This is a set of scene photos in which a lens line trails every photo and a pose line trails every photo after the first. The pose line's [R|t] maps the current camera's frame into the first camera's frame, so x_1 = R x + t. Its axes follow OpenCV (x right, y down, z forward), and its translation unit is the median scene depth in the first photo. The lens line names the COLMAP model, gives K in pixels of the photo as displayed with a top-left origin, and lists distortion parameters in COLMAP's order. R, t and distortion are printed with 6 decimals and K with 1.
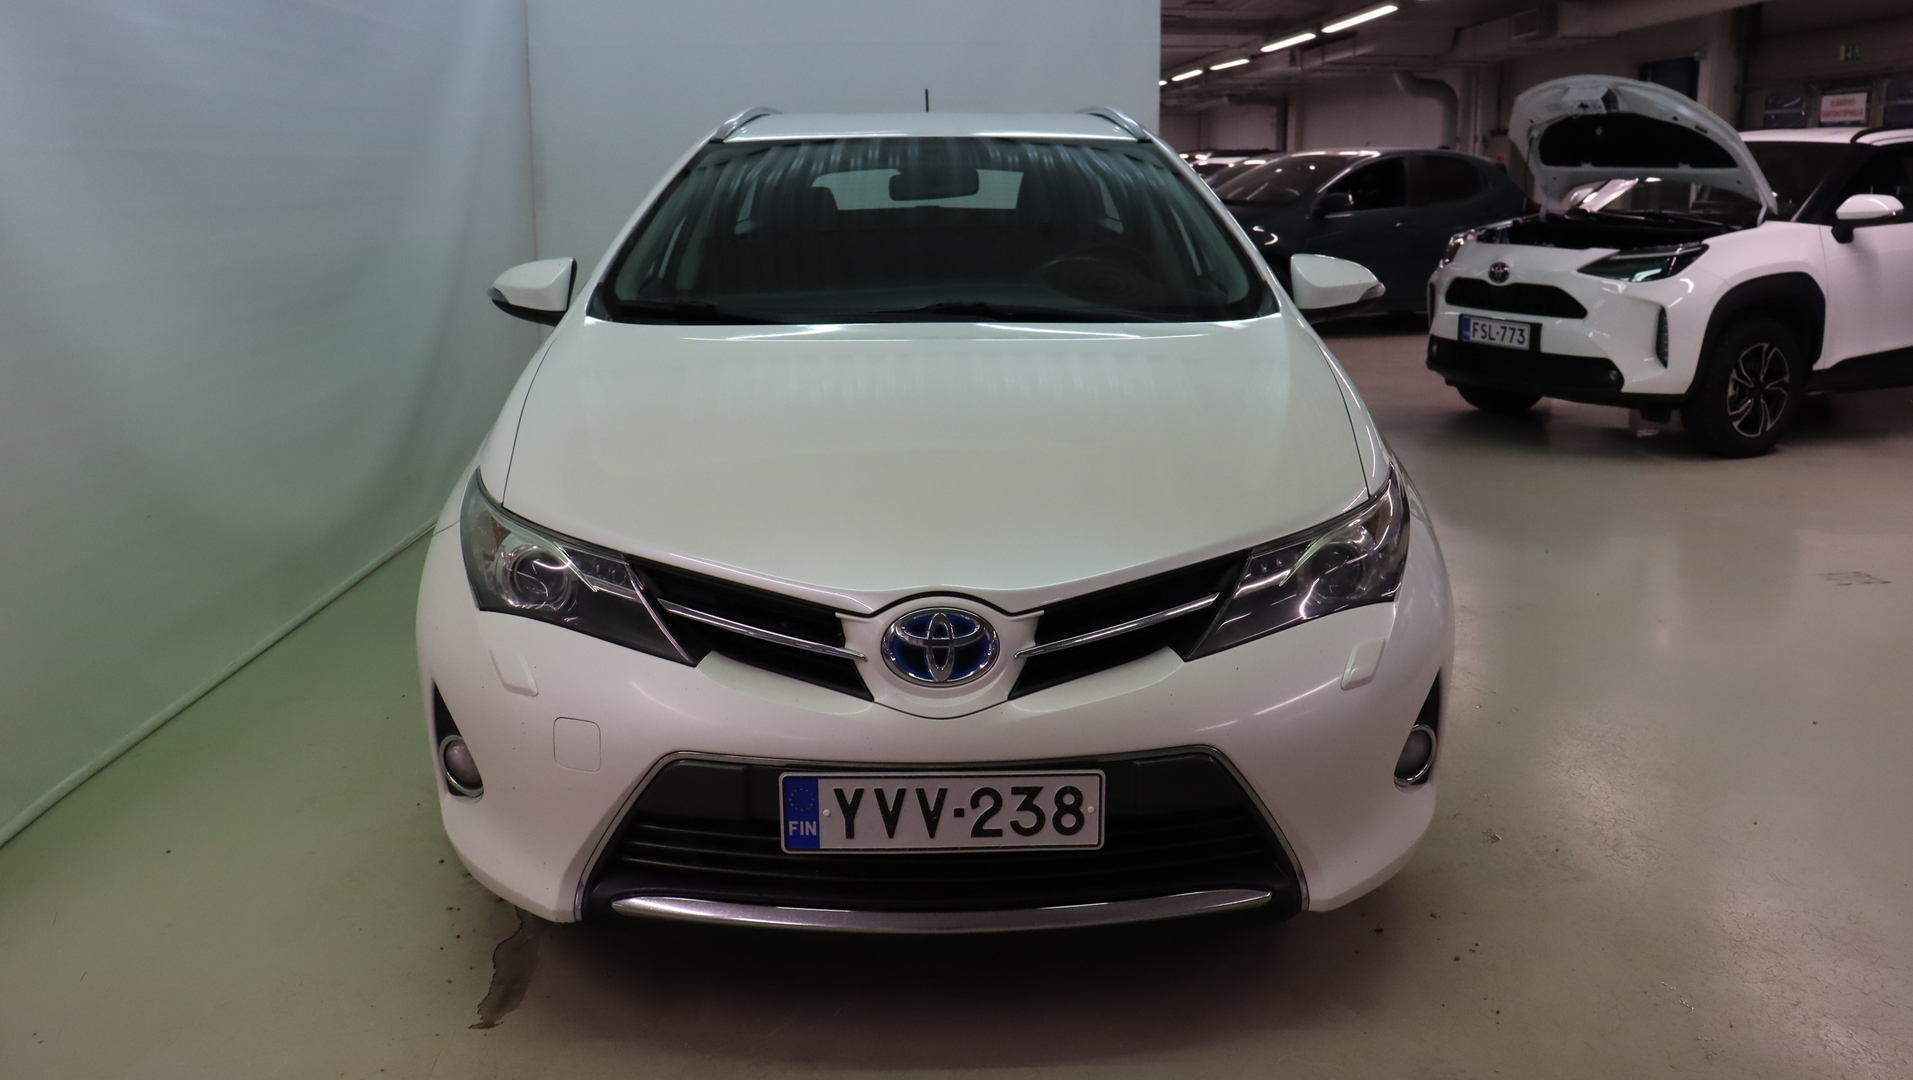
lens RADIAL K [[1567.0, 0, 962.1], [0, 1567.0, 523.5], [0, 0, 1]] dist [-0.164952, 0.118634]
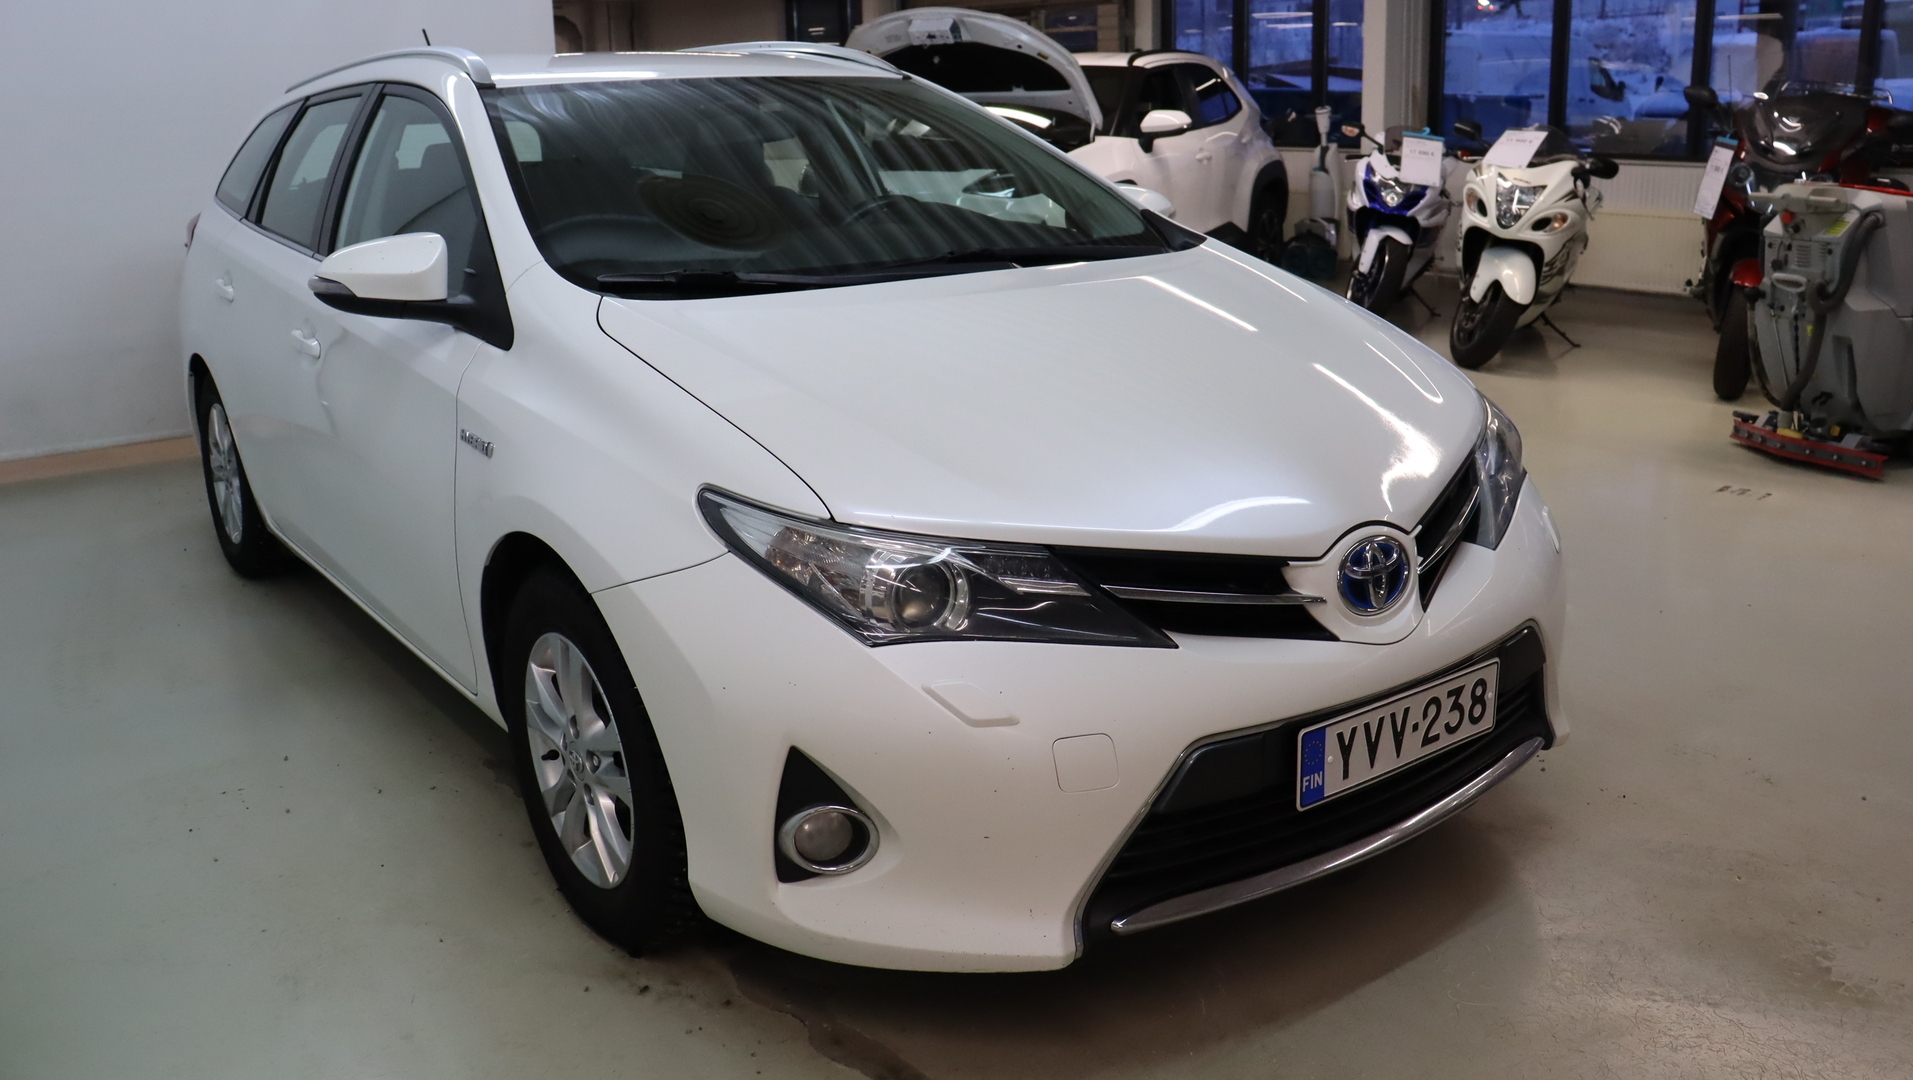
lens RADIAL K [[1567.0, 0, 969.4], [0, 1567.0, 548.3], [0, 0, 1]] dist [-0.164952, 0.118634]
pose [[0.816355, -0.171922, 0.551369, -0.782889], [0.142182, 0.985110, 0.096654, -0.074819], [-0.559776, -0.000509, 0.828644, 0.298909]]
